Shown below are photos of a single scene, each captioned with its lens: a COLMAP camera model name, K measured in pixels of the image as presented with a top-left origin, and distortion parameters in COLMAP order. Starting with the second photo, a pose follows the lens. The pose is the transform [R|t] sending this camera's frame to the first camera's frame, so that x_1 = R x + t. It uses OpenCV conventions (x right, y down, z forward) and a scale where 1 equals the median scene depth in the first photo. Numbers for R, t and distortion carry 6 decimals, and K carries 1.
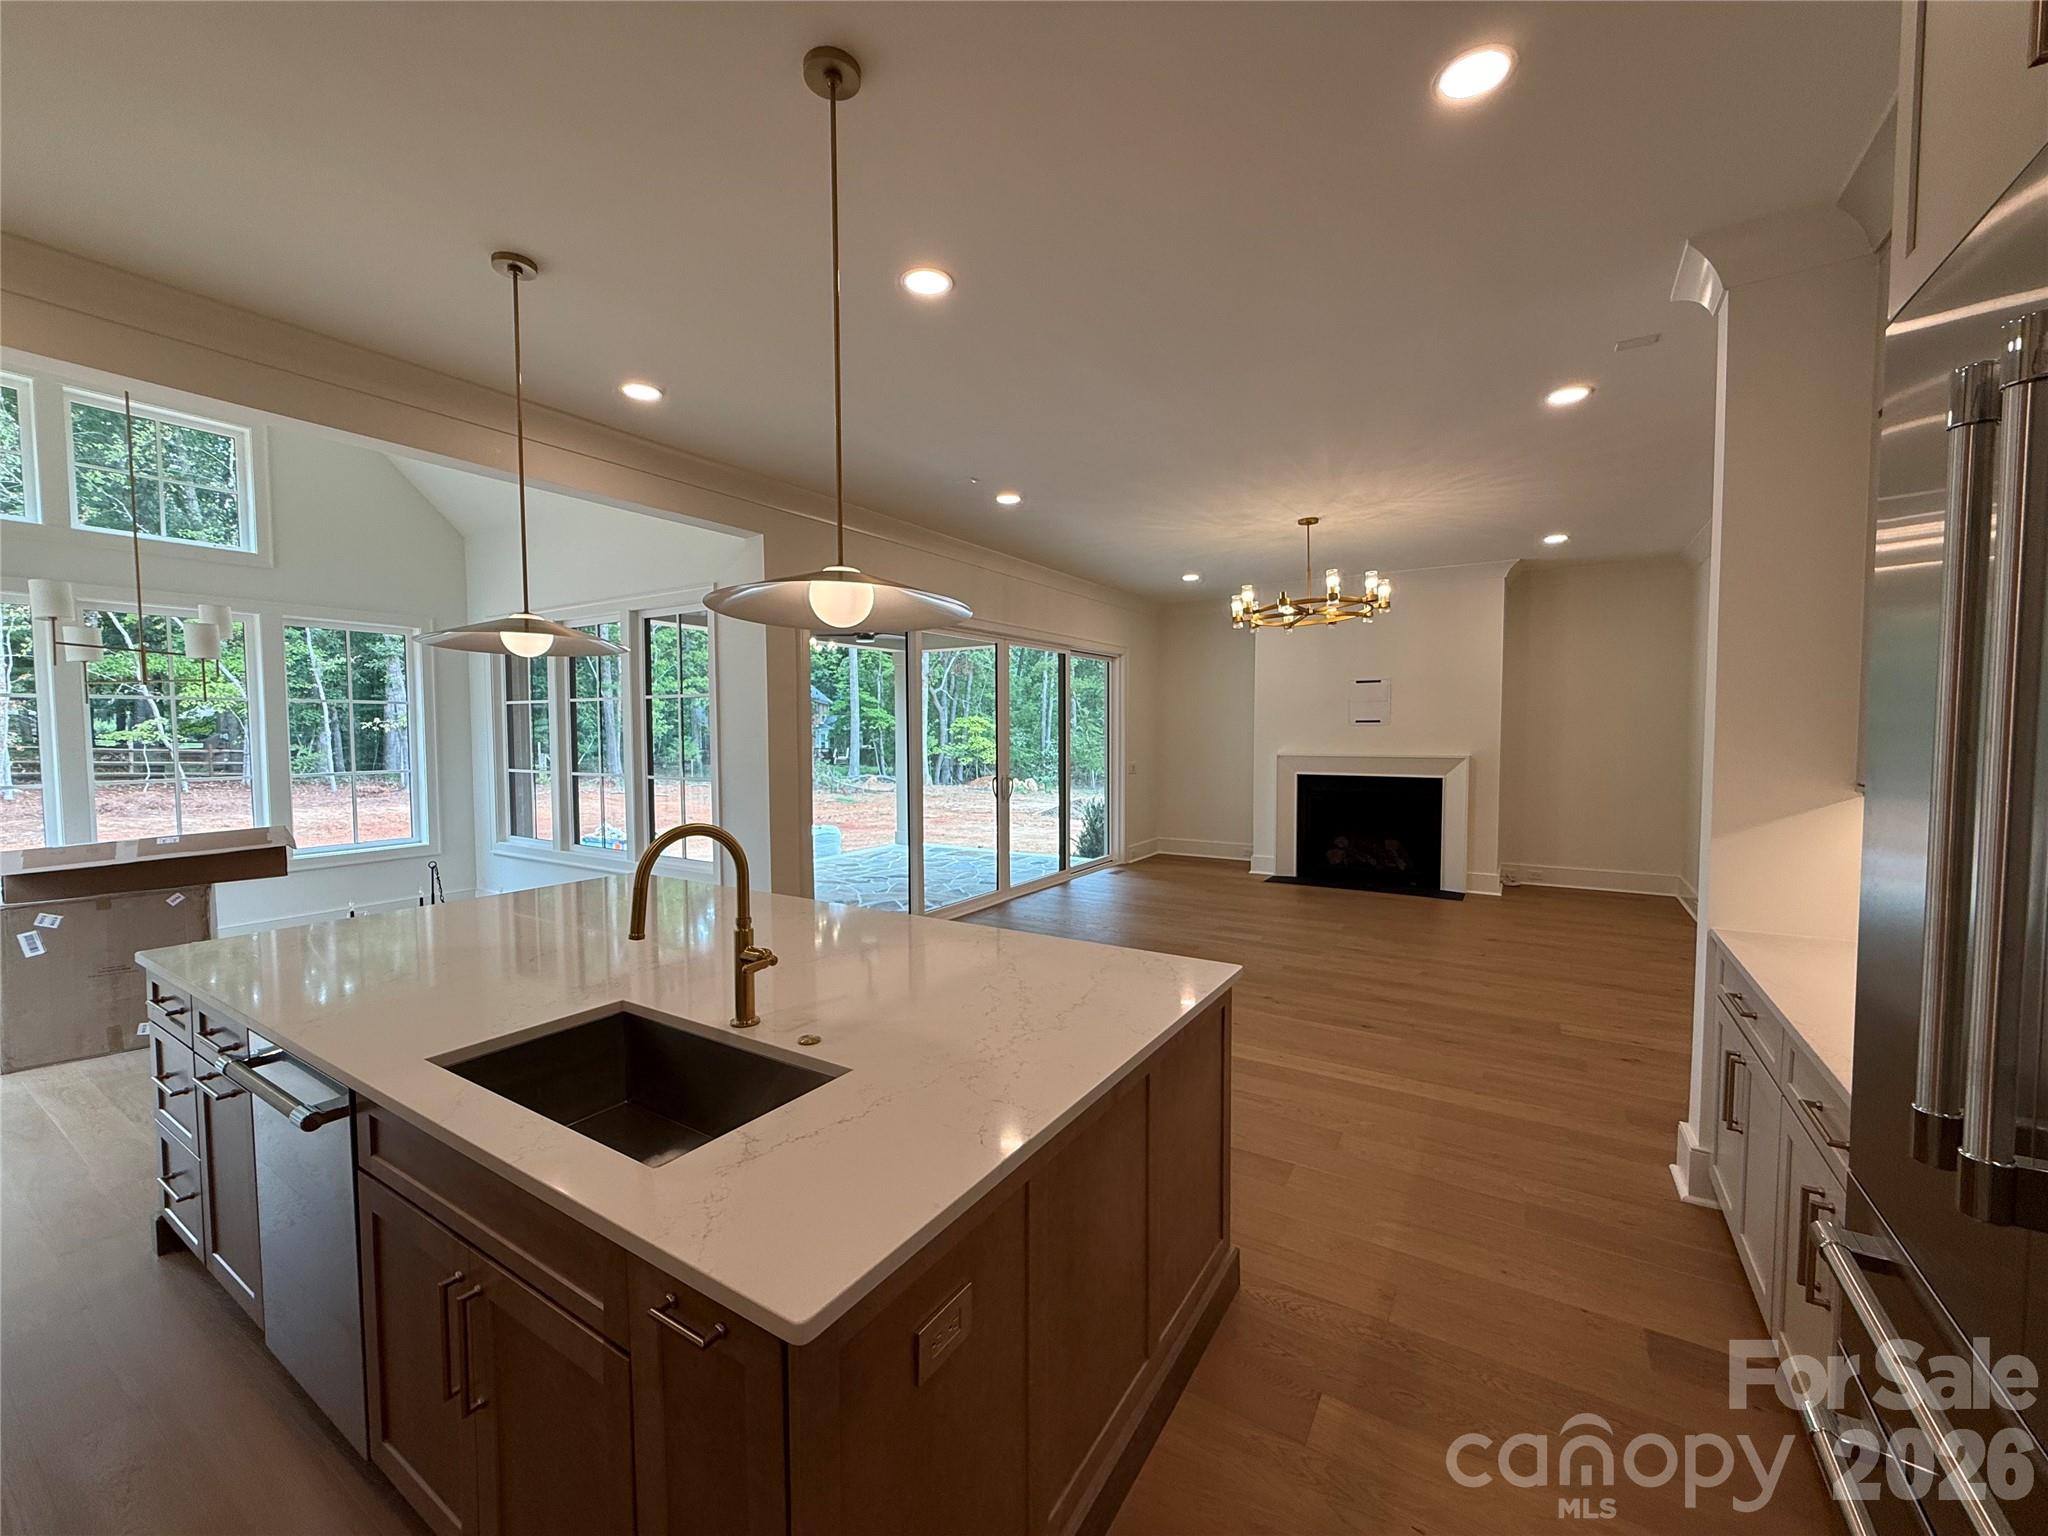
lens RADIAL K [[839.5, 0, 971.8], [0, 839.5, 768.5], [0, 0, 1]] dist [-0.001235, -0.000009]
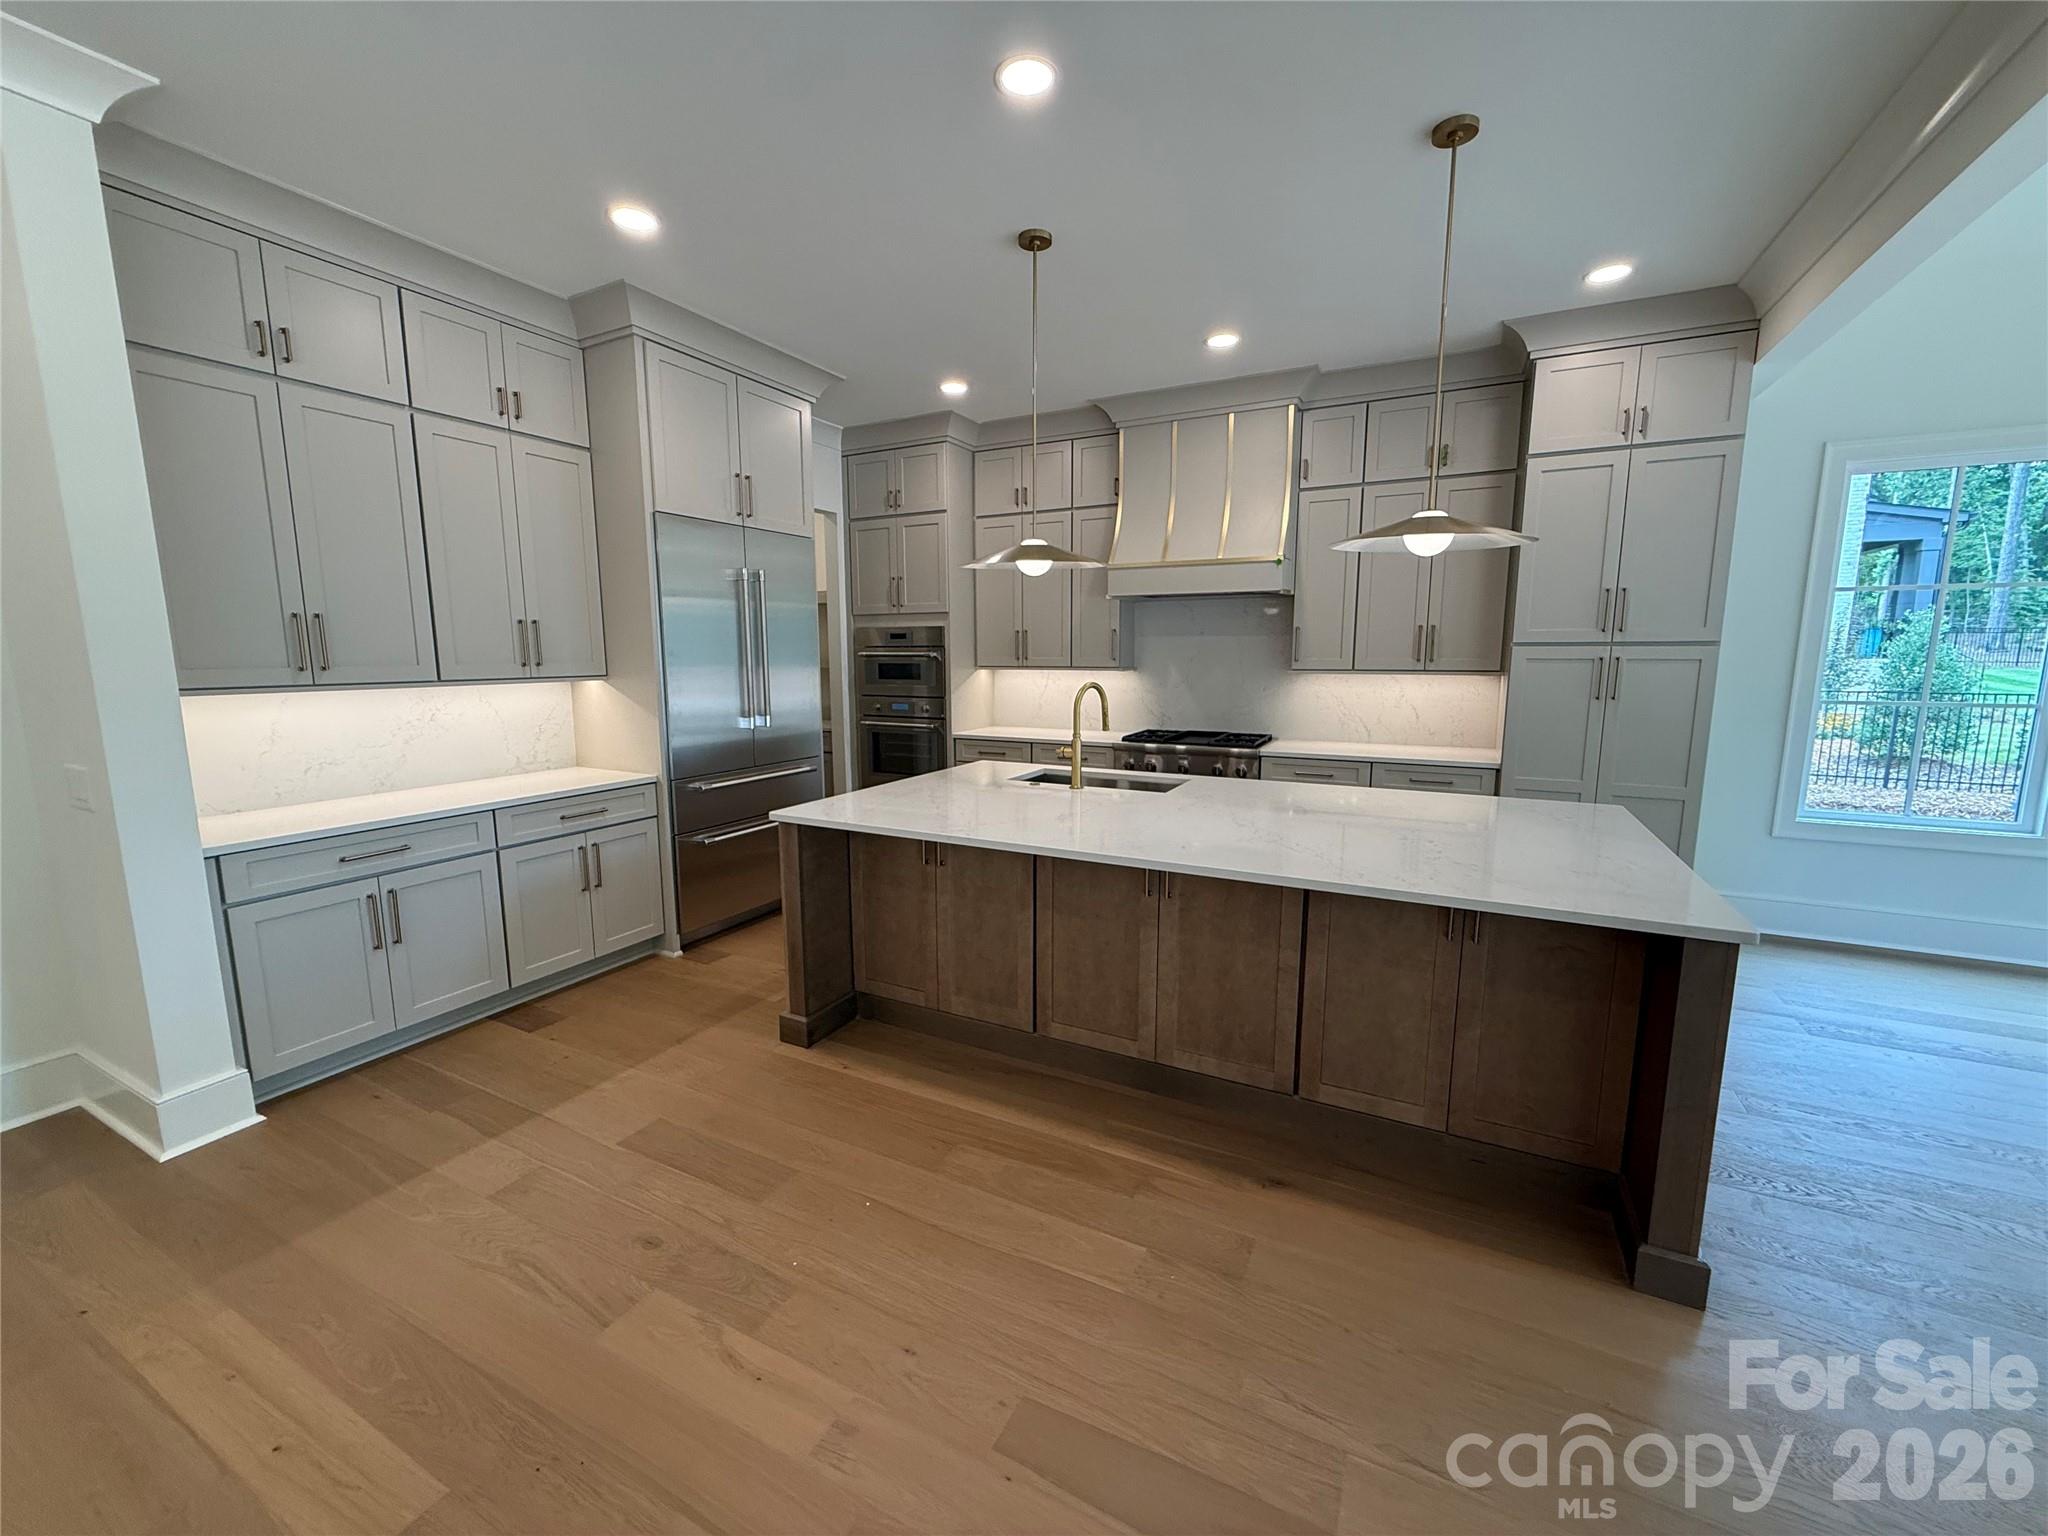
lens RADIAL K [[814.0, 0, 1019.8], [0, 814.0, 767.7], [0, 0, 1]] dist [-0.000696, 0.000313]
pose [[-0.993252, 0.026292, -0.112953, 0.039383], [0.003805, 0.980825, 0.194854, -0.036401], [0.115911, 0.193110, -0.974307, 1.037876]]
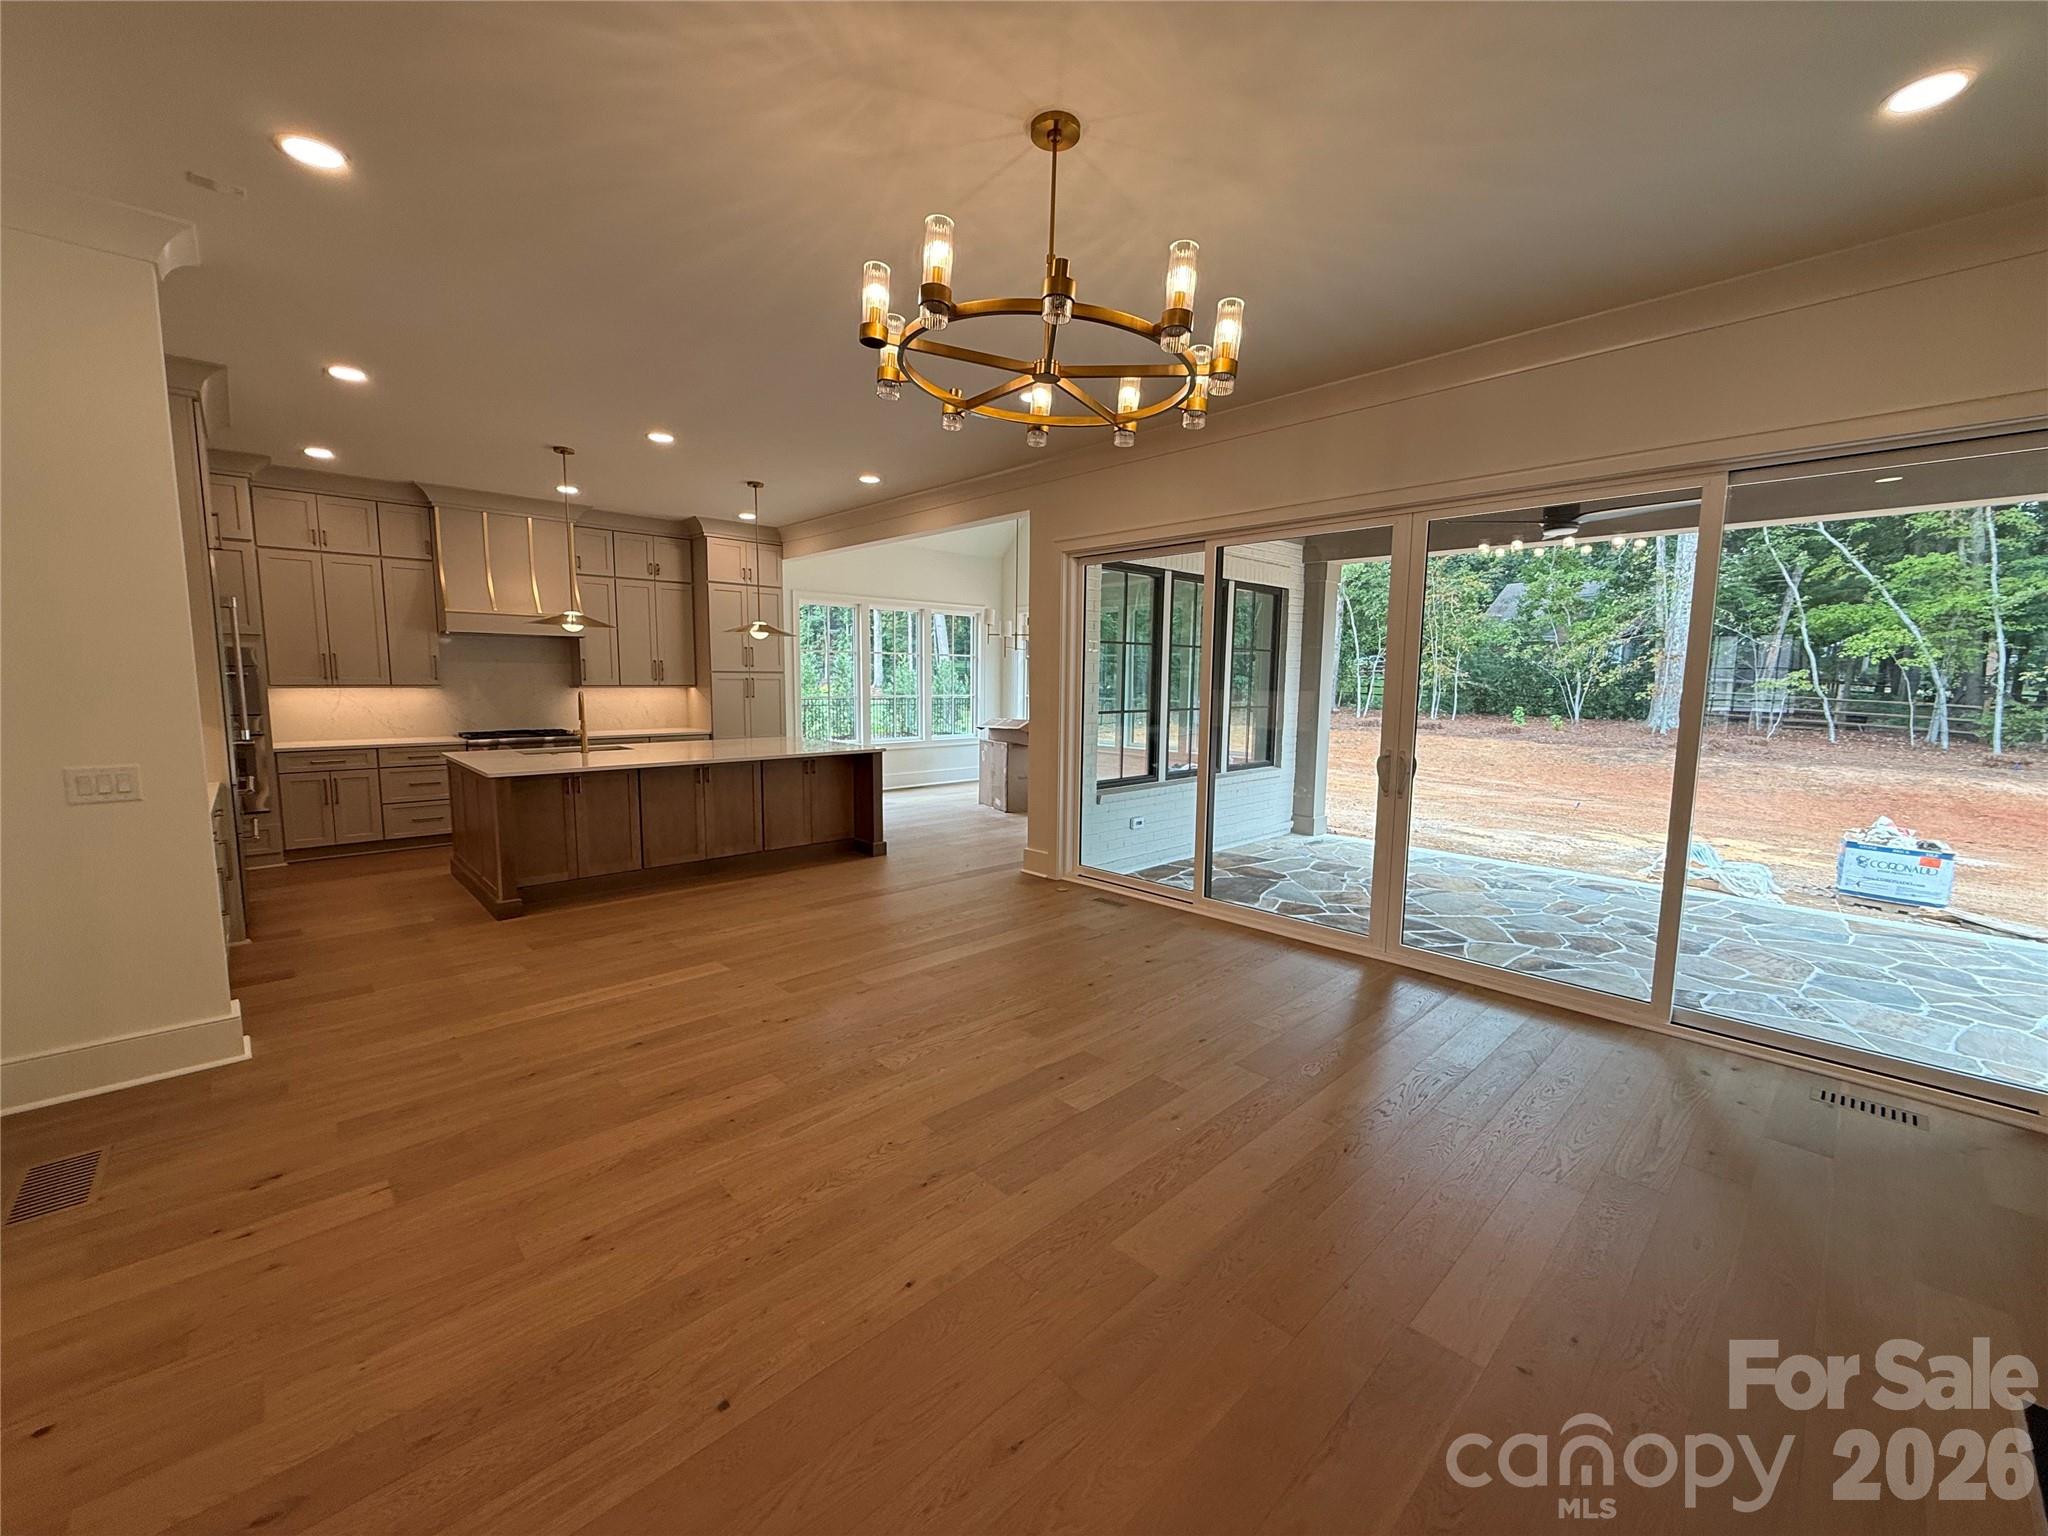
lens RADIAL K [[814.0, 0, 1019.8], [0, 814.0, 767.7], [0, 0, 1]] dist [-0.000696, 0.000313]
pose [[-0.214766, 0.115735, -0.969784, 0.918934], [-0.056821, 0.989792, 0.130706, -0.055043], [0.975011, 0.083176, -0.205997, 1.239877]]
